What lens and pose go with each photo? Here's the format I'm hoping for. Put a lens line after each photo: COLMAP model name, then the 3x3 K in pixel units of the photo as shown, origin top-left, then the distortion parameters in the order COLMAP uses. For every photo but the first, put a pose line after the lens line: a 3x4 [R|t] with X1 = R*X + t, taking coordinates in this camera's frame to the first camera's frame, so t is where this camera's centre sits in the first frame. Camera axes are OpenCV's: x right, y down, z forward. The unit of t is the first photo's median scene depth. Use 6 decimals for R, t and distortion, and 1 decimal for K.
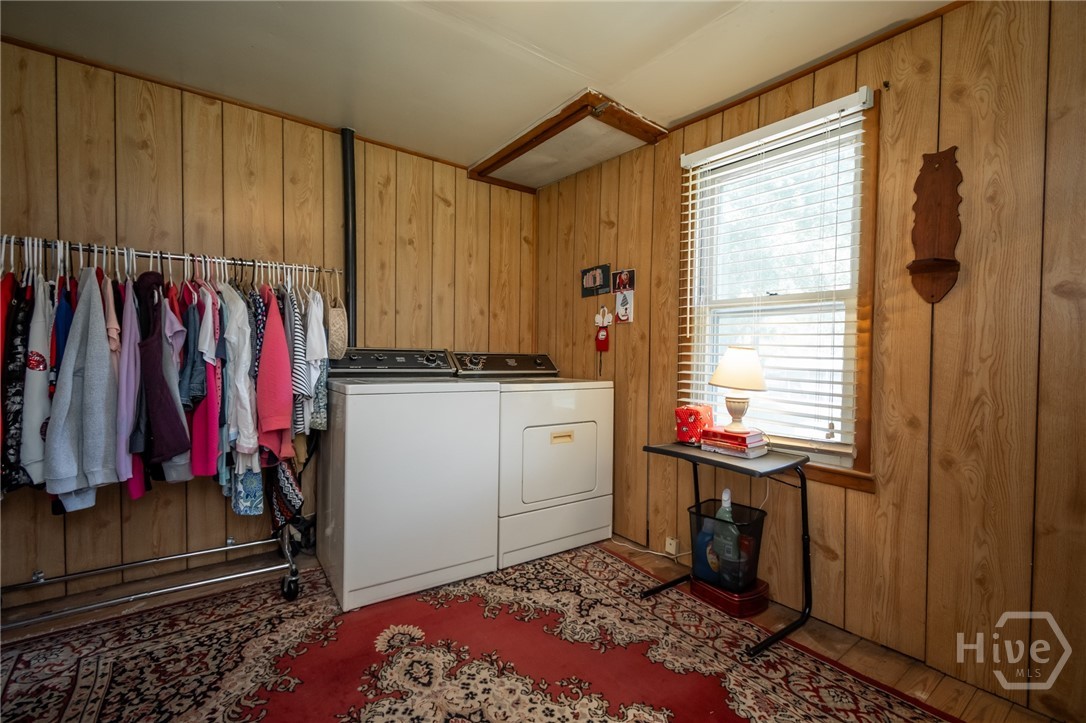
lens RADIAL K [[481.0, 0, 543.0], [0, 481.0, 361.5], [0, 0, 1]] dist [0.014157, -0.006832]
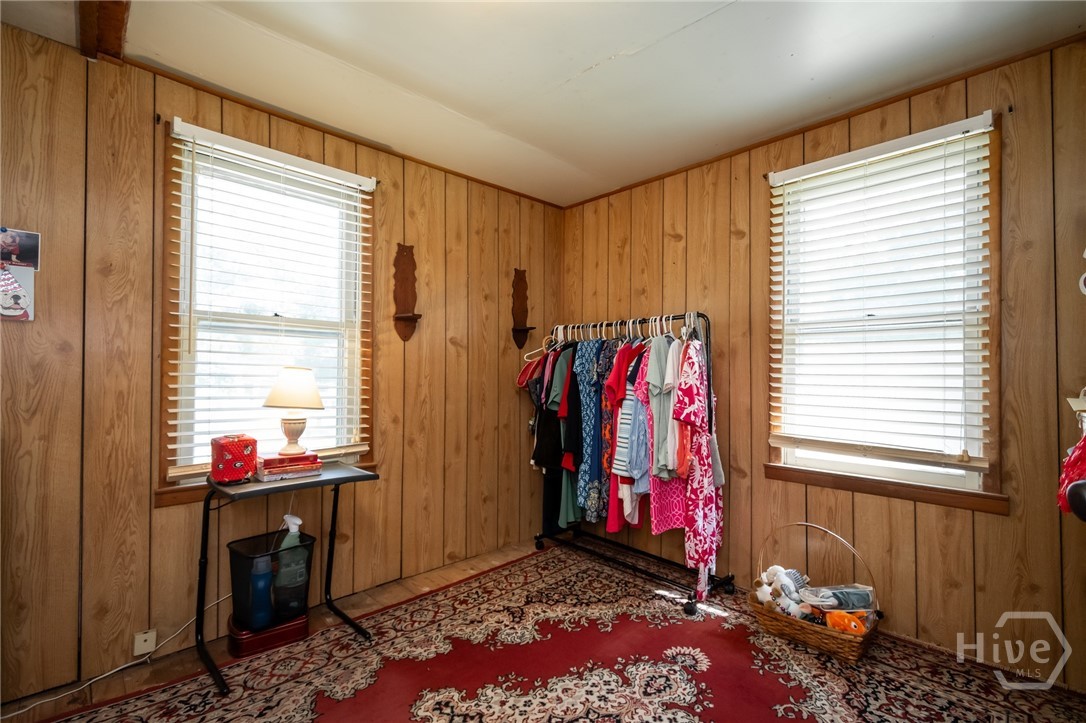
lens RADIAL K [[503.7, 0, 543.0], [0, 503.7, 361.5], [0, 0, 1]] dist [0.015175, -0.006274]
pose [[-0.127241, 0.013313, 0.991782, -0.695622], [0.011873, 0.999859, -0.011898, -0.024692], [-0.991801, 0.010262, -0.127381, 0.622616]]
